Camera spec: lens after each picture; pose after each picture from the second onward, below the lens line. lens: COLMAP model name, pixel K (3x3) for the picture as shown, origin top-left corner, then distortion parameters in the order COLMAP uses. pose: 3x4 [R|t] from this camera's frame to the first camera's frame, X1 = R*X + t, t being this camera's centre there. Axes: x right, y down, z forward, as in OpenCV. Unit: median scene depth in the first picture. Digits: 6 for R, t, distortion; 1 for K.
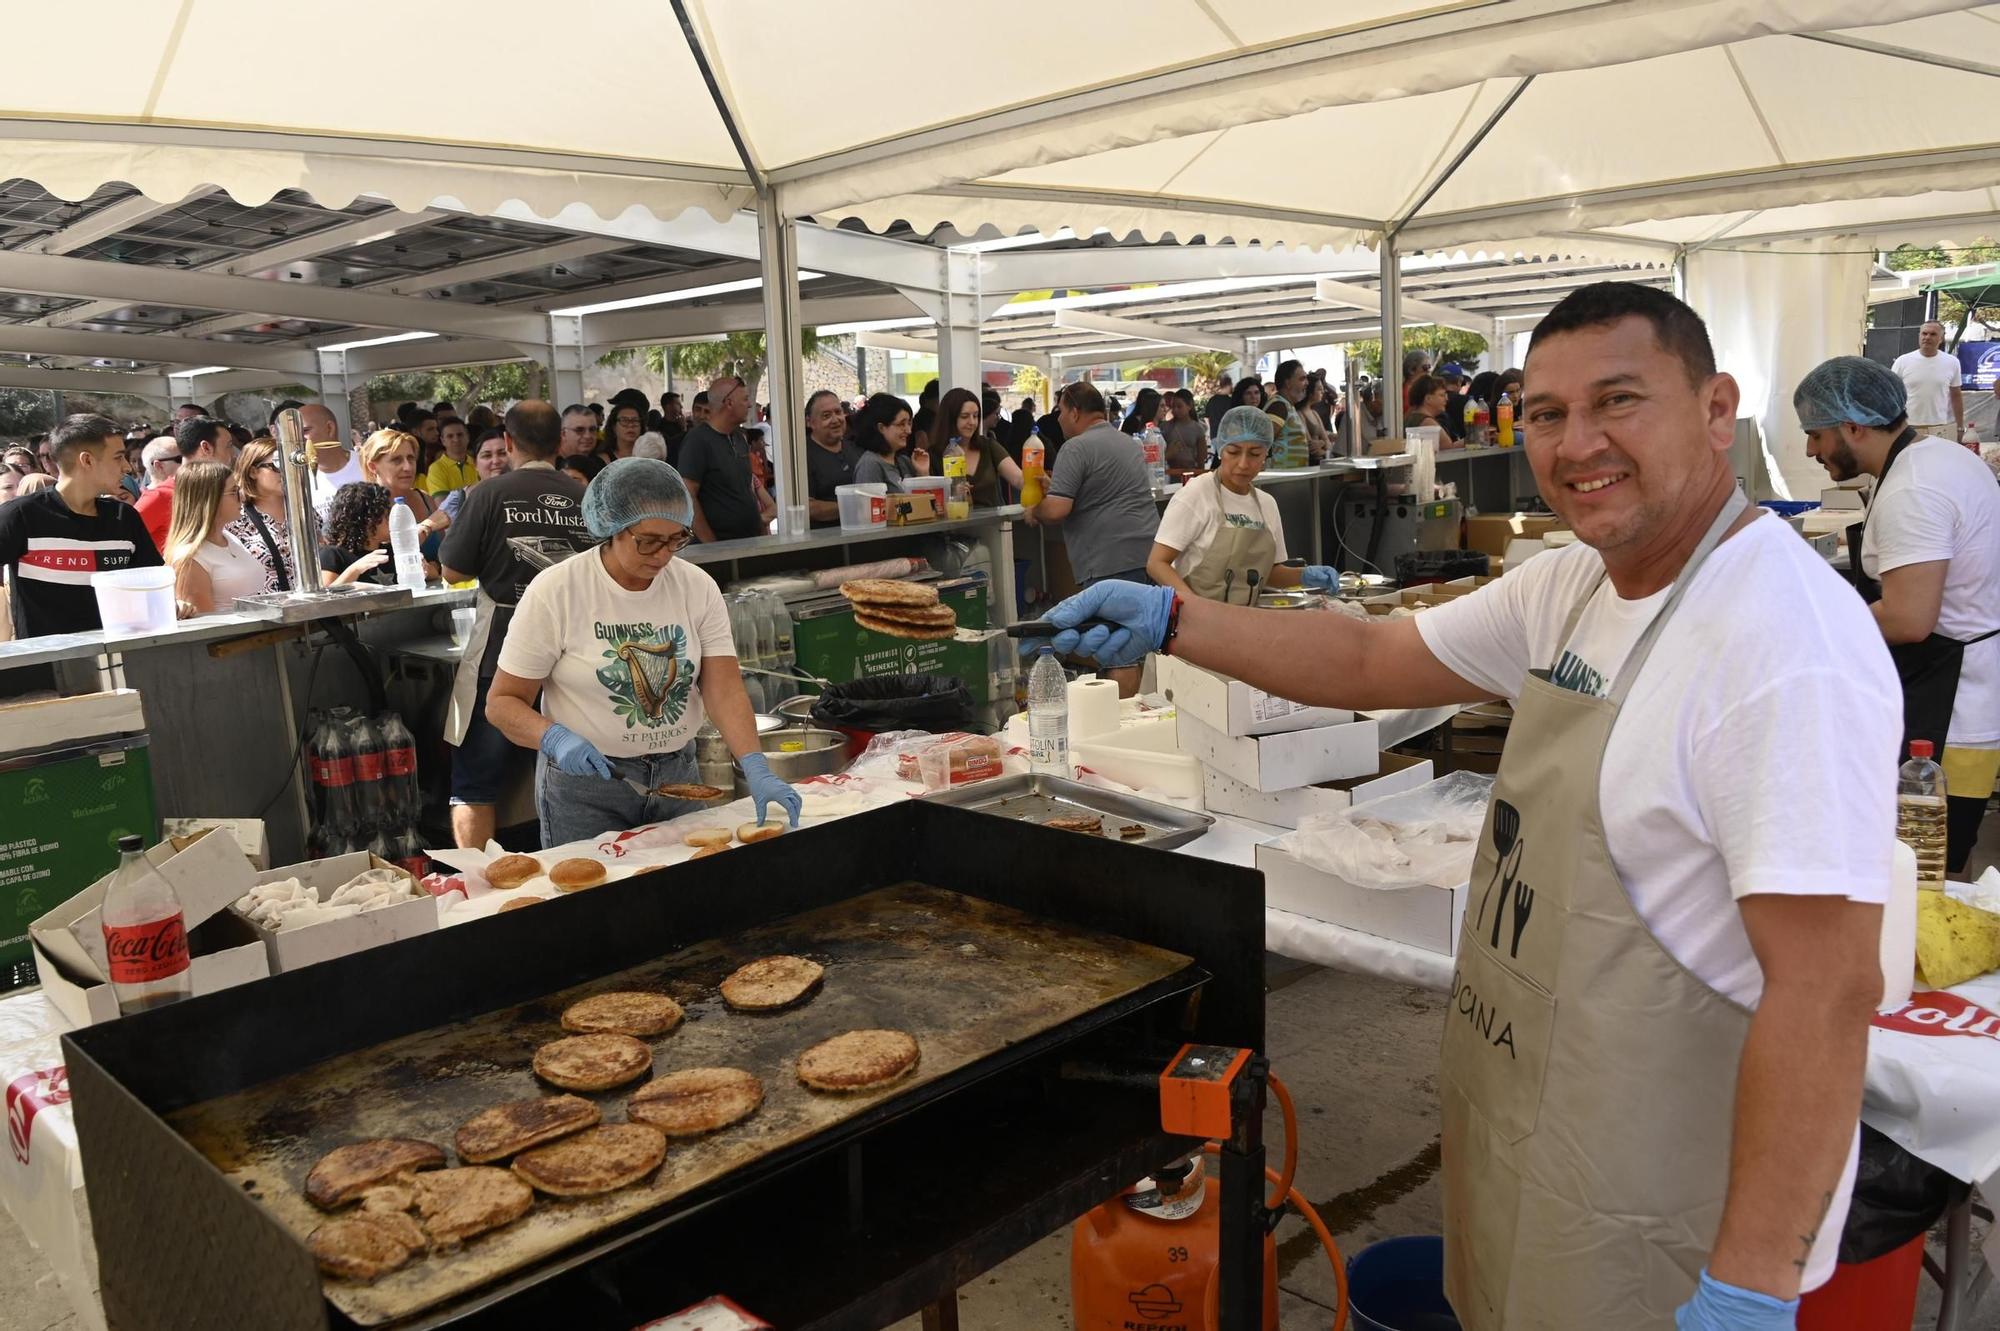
lens RADIAL K [[1552.1, 0, 1005.1], [0, 1552.1, 657.6], [0, 0, 1]] dist [-0.032437, -0.028288]
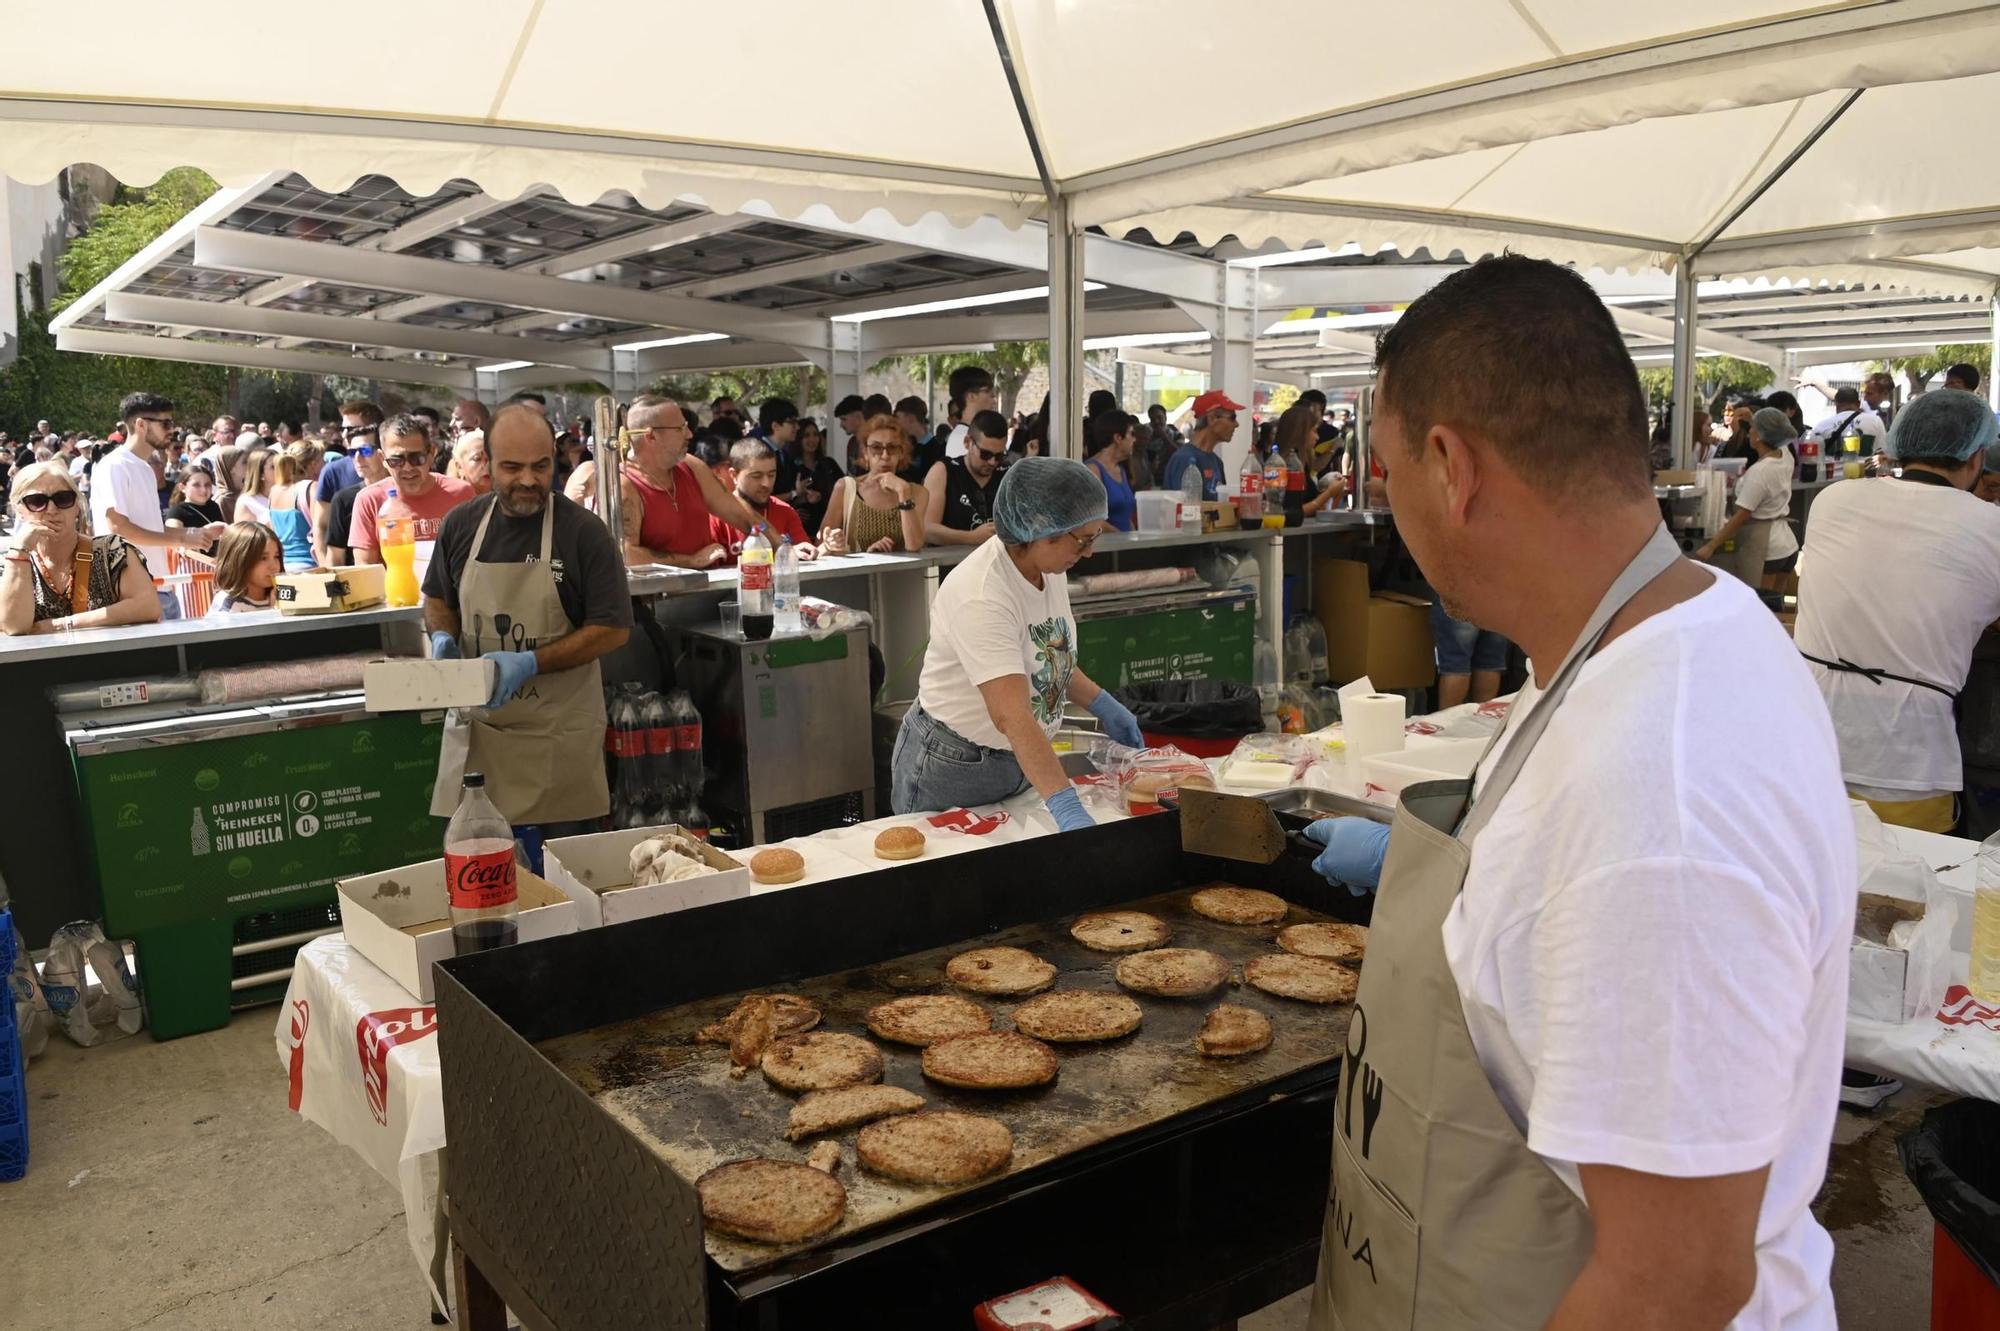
lens RADIAL K [[1537.4, 0, 1003.0], [0, 1537.4, 656.7], [0, 0, 1]] dist [-0.033786, -0.024821]
pose [[0.986501, 0.054909, -0.154276, -0.017617], [-0.056349, 0.998399, -0.004975, 0.004481], [0.153756, 0.013602, 0.988015, 0.003670]]
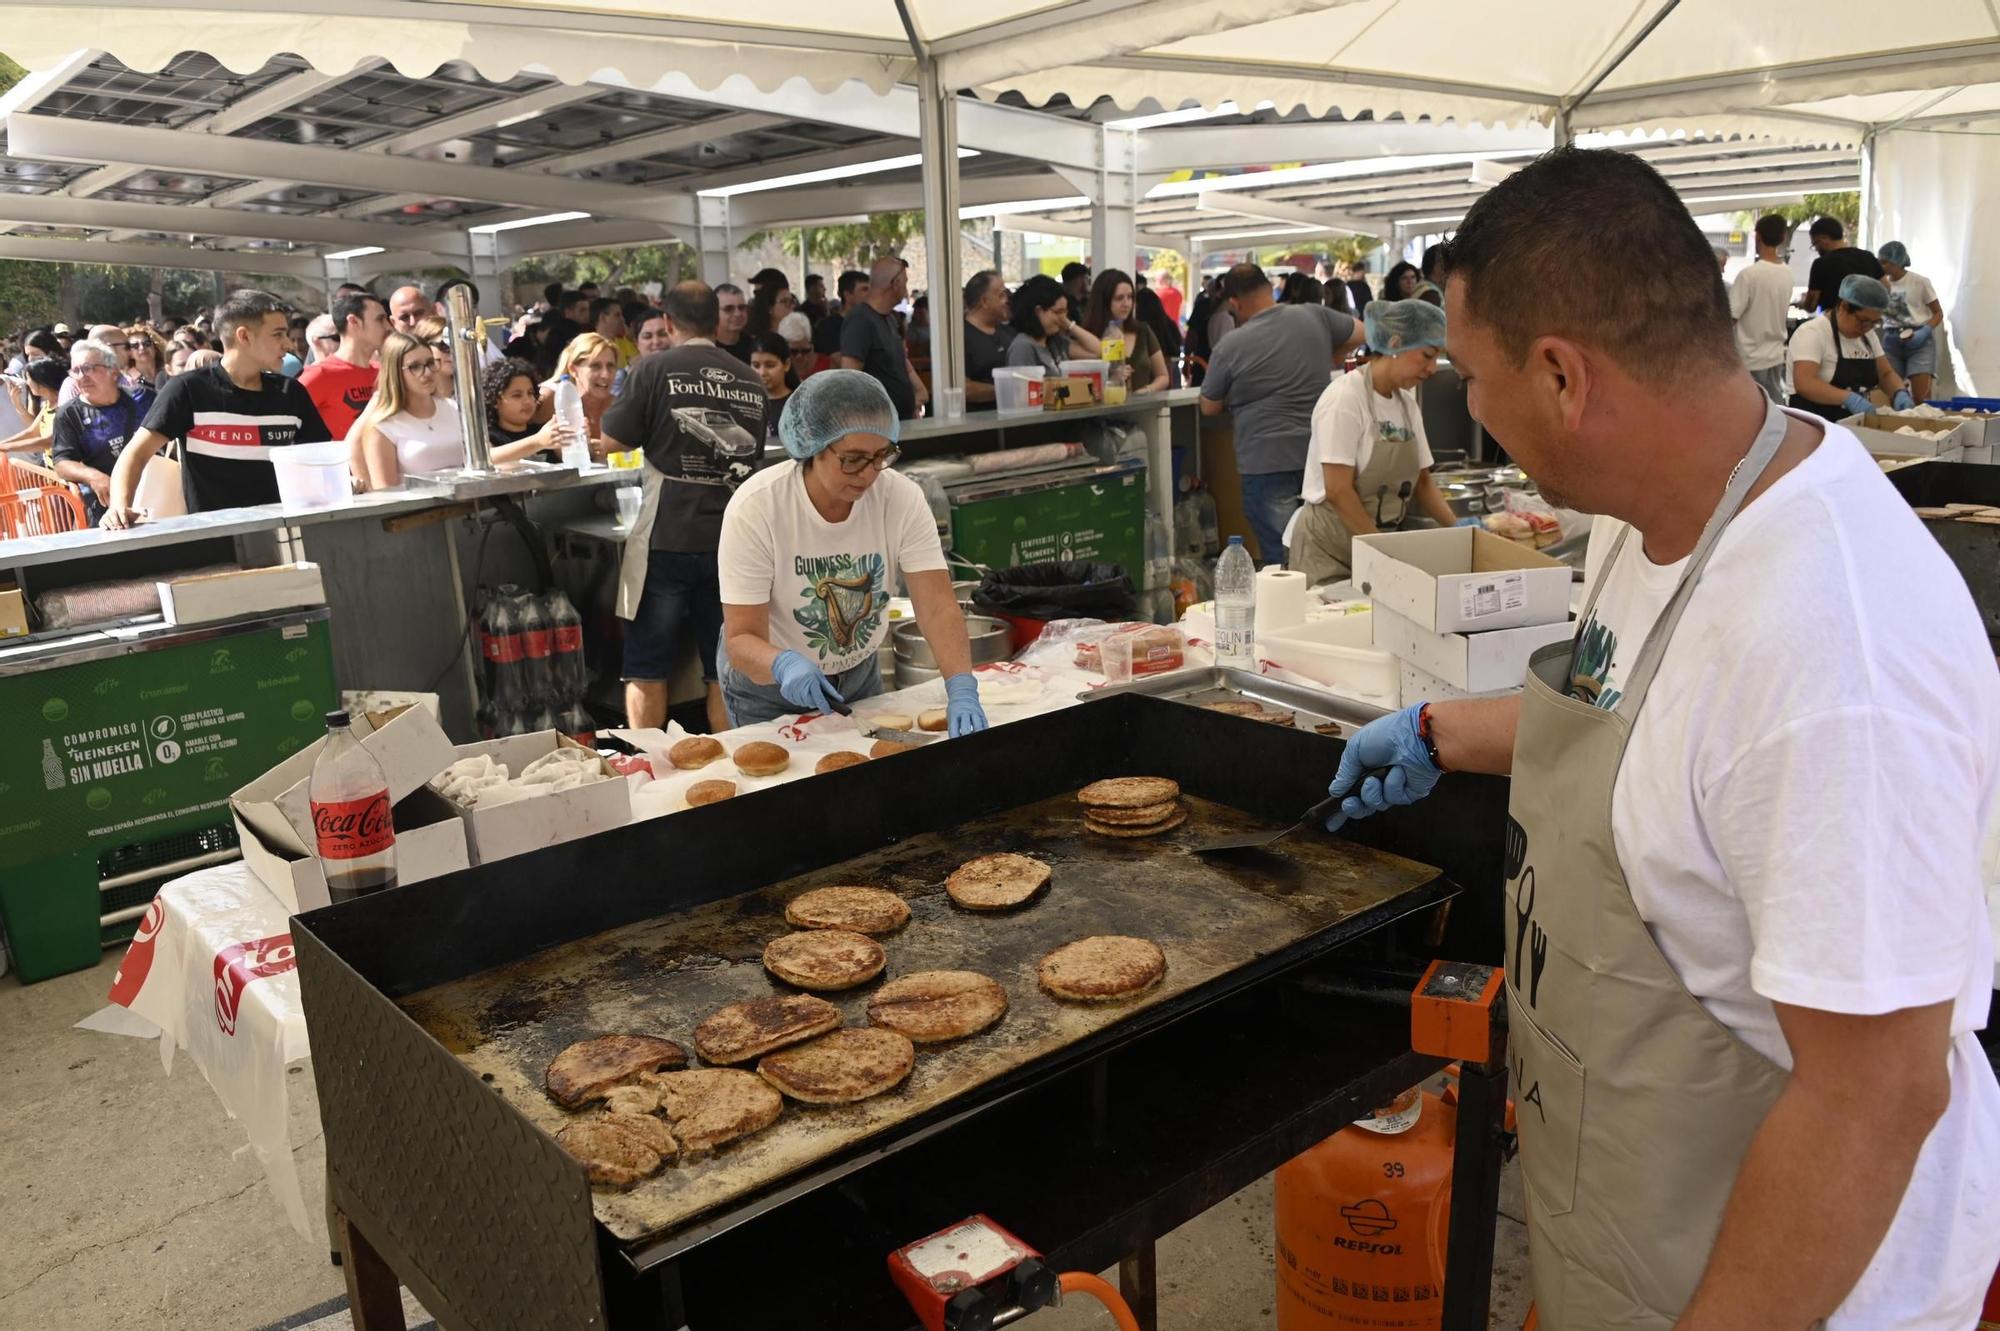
lens RADIAL K [[1542.7, 0, 1005.6], [0, 1542.7, 657.7], [0, 0, 1]] dist [-0.036588, -0.018616]
pose [[0.996557, 0.023413, -0.079534, -0.019182], [-0.017597, 0.997173, 0.073054, 0.000624], [0.081020, -0.071403, 0.994152, 0.016320]]
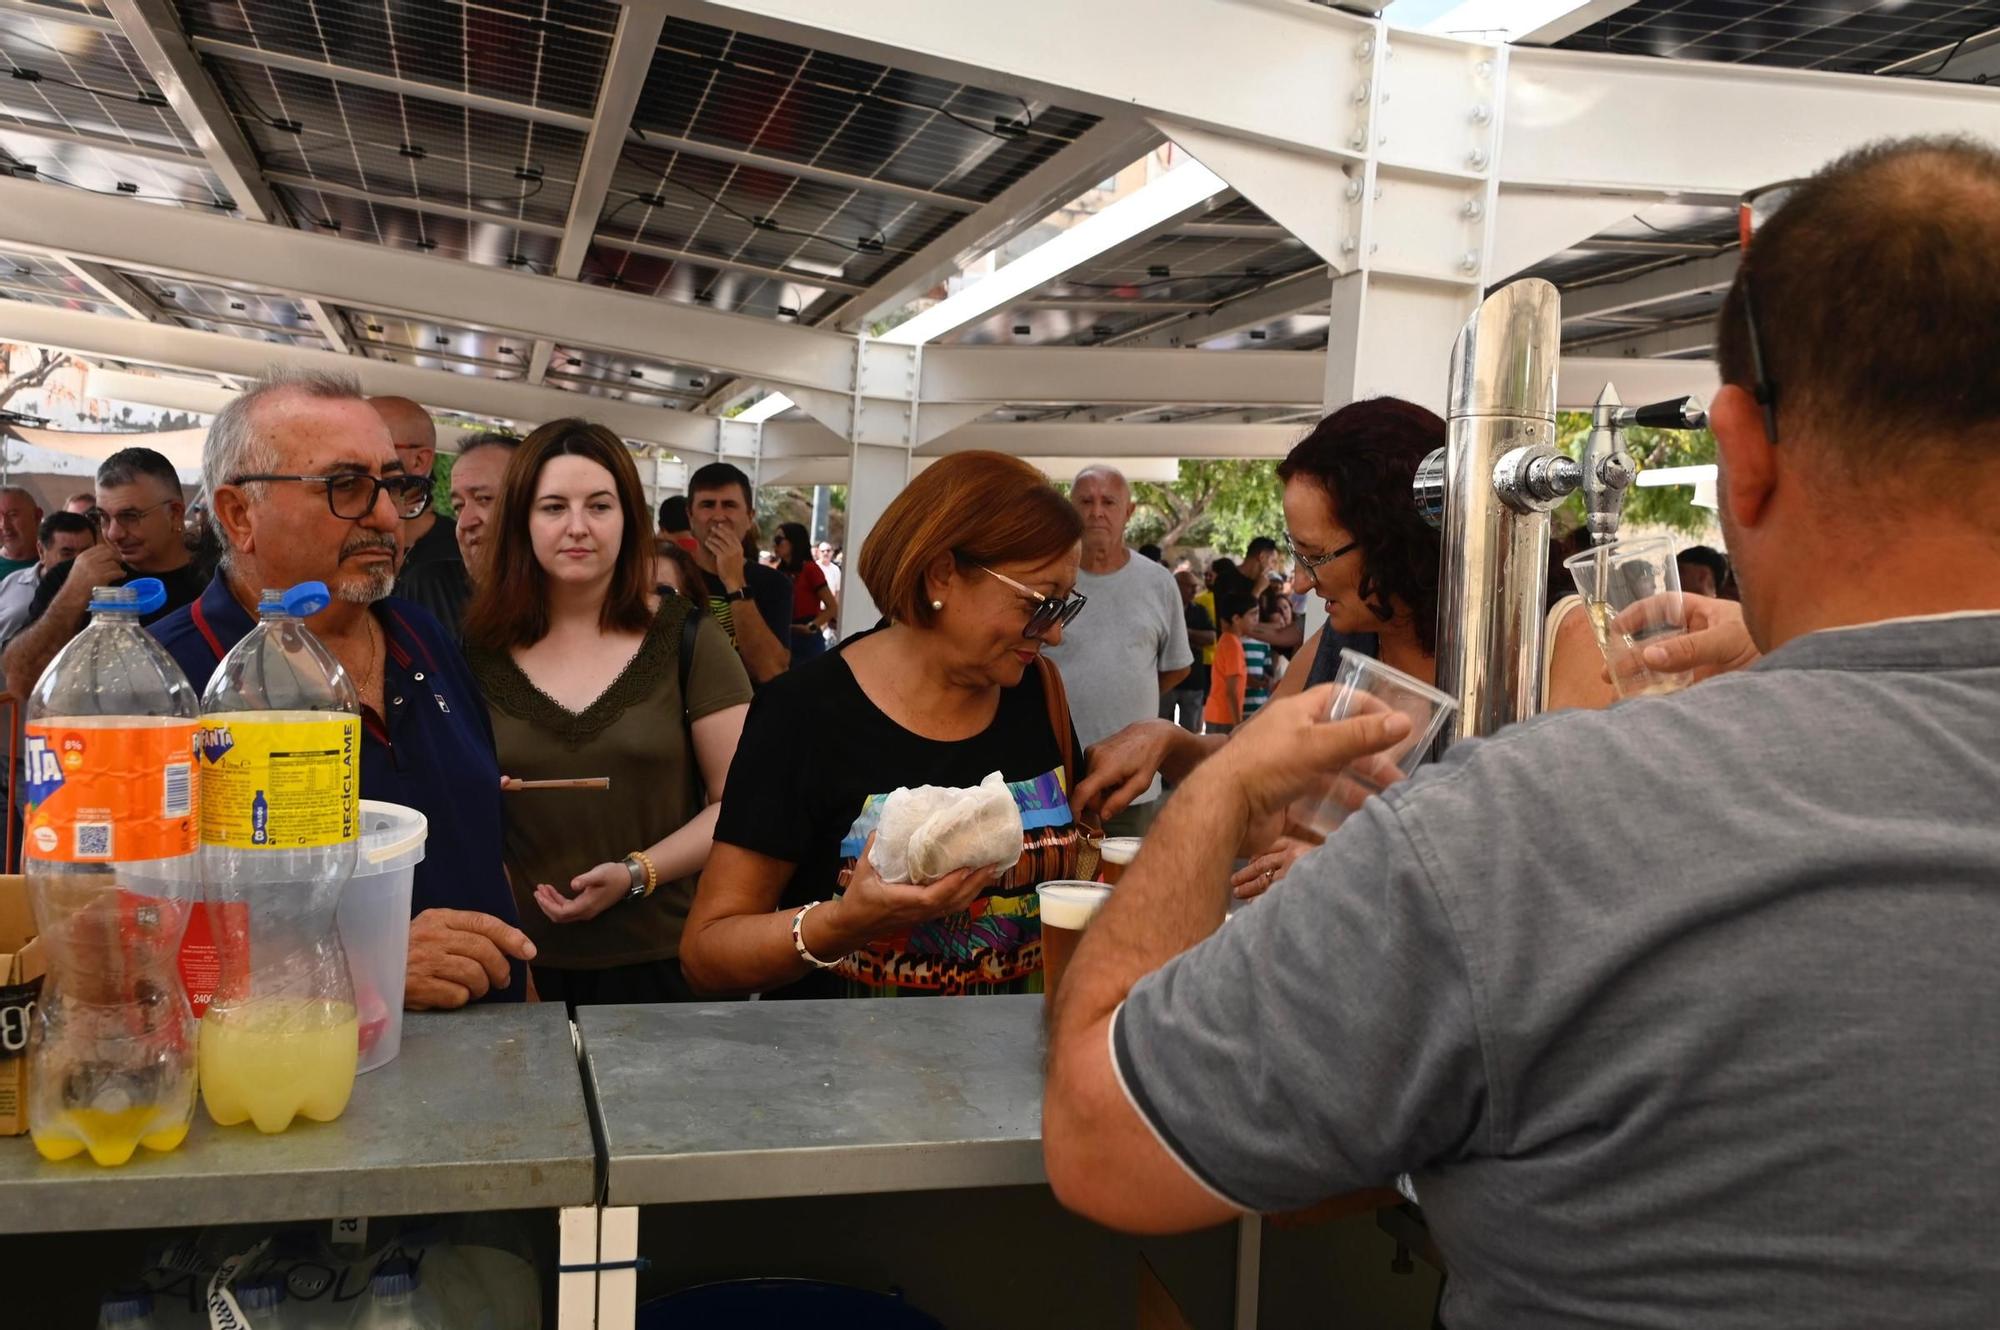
lens RADIAL K [[1810.7, 0, 1000.0], [0, 1810.7, 665.0], [0, 0, 1]] dist [-0.007510, -0.005255]
pose [[0.863865, 0.110724, -0.491403, 0.117886], [-0.166621, 0.983438, -0.071321, -0.139320], [0.475368, 0.143490, 0.868007, 0.921714]]
